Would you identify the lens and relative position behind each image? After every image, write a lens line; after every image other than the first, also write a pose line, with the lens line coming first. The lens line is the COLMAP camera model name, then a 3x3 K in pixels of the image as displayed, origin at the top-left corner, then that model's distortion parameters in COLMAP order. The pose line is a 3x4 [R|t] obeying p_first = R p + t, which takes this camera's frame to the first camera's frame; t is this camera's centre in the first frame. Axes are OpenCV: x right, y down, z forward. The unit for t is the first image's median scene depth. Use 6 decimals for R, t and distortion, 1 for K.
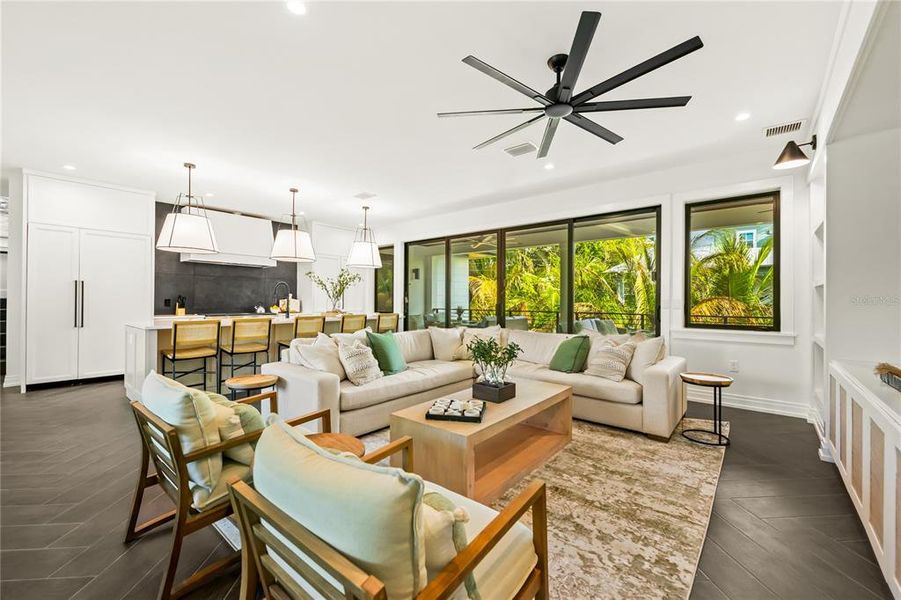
lens RADIAL K [[368.3, 0, 451.9], [0, 368.3, 298.4], [0, 0, 1]] dist [0.010056, -0.003344]
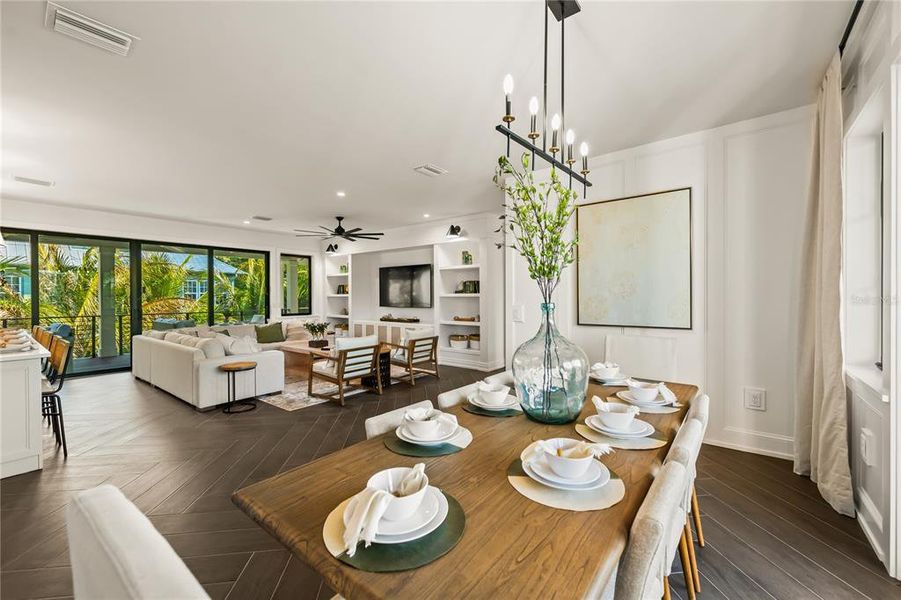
lens RADIAL K [[368.3, 0, 449.6], [0, 368.3, 297.4], [0, 0, 1]] dist [0.010056, -0.003344]
pose [[-0.019878, -0.009124, 0.999761, -1.265967], [-0.006001, 0.999941, 0.009007, -0.042274], [-0.999784, -0.005820, -0.019932, 0.118204]]
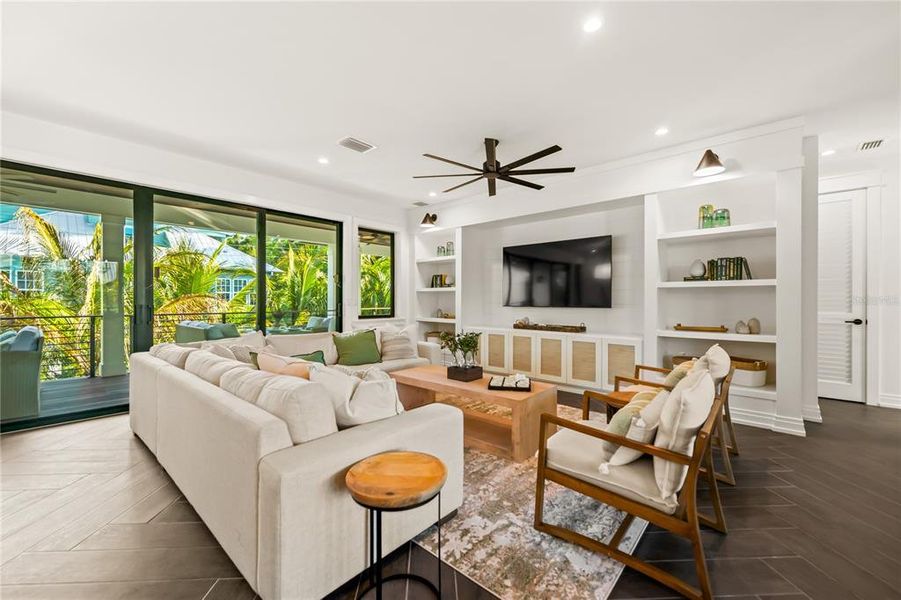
lens RADIAL K [[368.3, 0, 445.9], [0, 368.3, 302.5], [0, 0, 1]] dist [0.010056, -0.003344]
pose [[0.045507, -0.011585, 0.998897, -0.633168], [-0.012052, 0.999854, 0.012146, -0.002263], [-0.998891, -0.012591, 0.045360, 0.567018]]
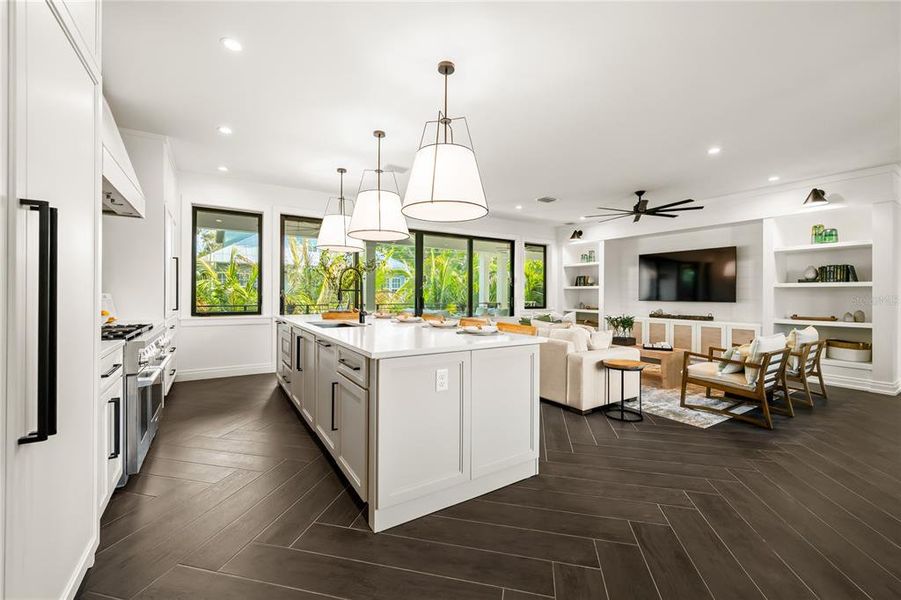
lens RADIAL K [[368.3, 0, 442.2], [0, 368.3, 295.0], [0, 0, 1]] dist [0.010056, -0.003344]
pose [[0.317666, -0.004722, 0.948191, -1.172333], [-0.014048, 0.999854, 0.009686, -0.004293], [-0.948099, -0.016397, 0.317553, 0.729312]]
